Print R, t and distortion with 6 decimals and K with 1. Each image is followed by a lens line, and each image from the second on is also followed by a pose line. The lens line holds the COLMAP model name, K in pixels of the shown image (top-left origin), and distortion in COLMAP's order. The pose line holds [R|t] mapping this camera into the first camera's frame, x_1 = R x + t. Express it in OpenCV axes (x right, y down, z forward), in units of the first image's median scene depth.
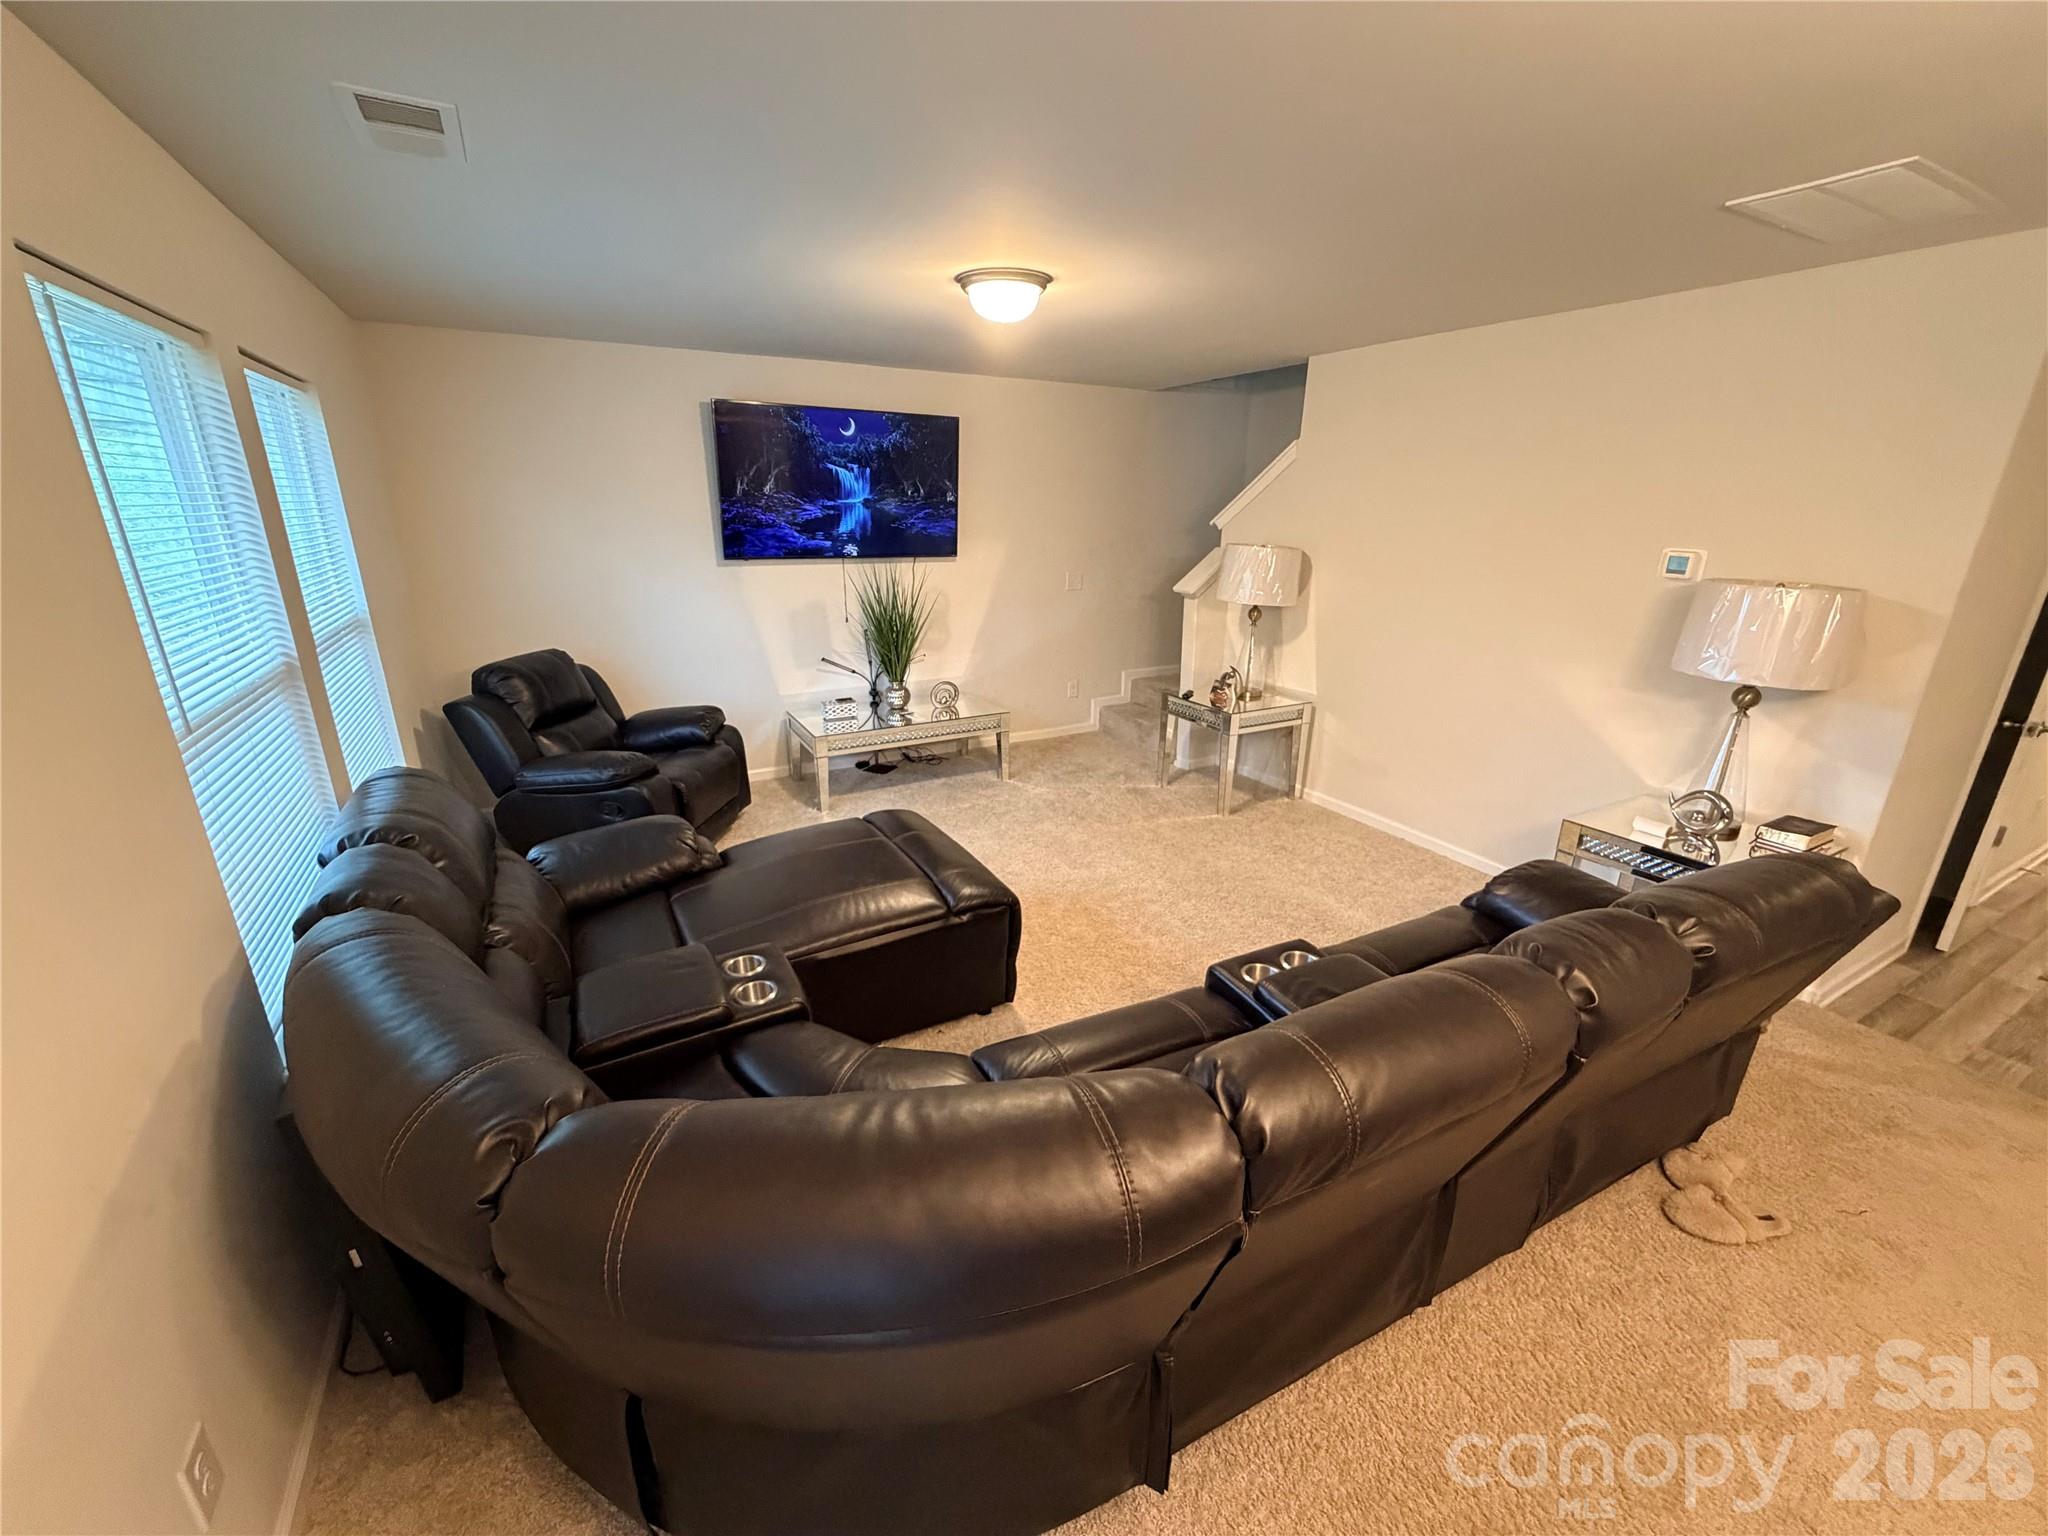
lens RADIAL K [[814.5, 0, 1019.8], [0, 814.5, 773.7], [0, 0, 1]] dist [-0.002206, 0.000921]
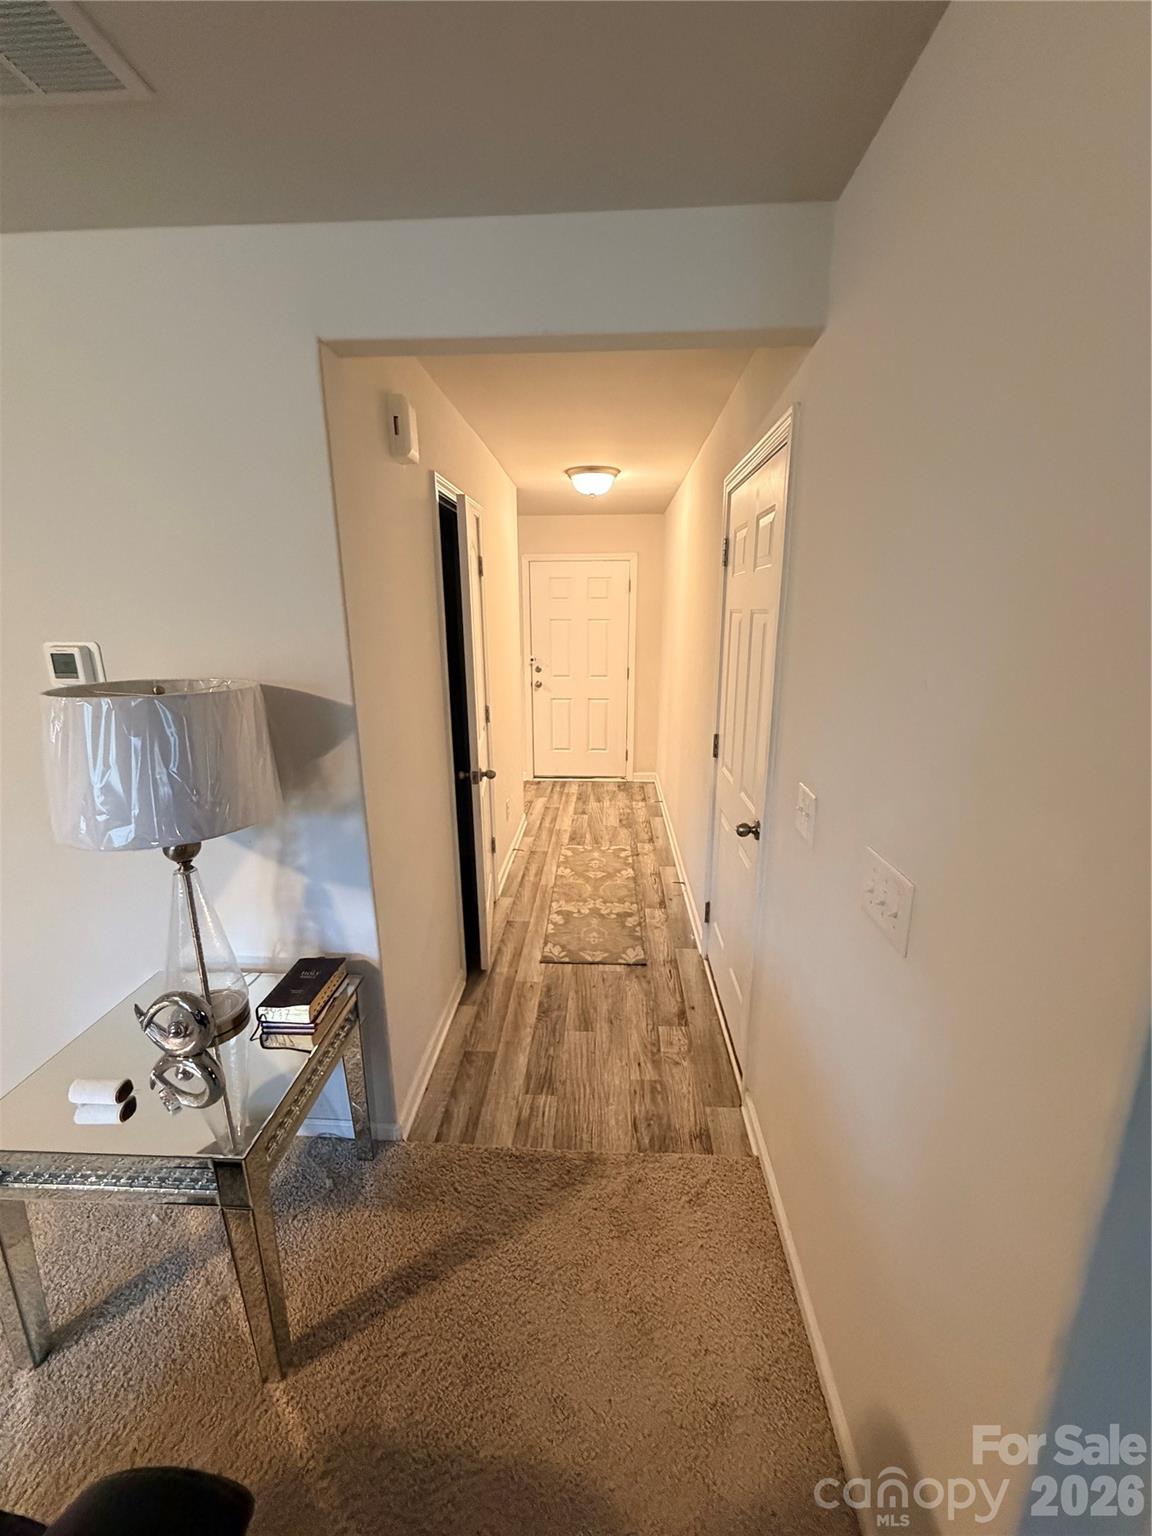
lens RADIAL K [[610.9, 0, 574.3], [0, 610.9, 765.2], [0, 0, 1]] dist [-0.002206, 0.000921]
pose [[0.530930, -0.221203, 0.818036, 0.348474], [0.277555, 0.957475, 0.078766, -0.057046], [-0.800672, 0.185231, 0.569748, 0.221338]]
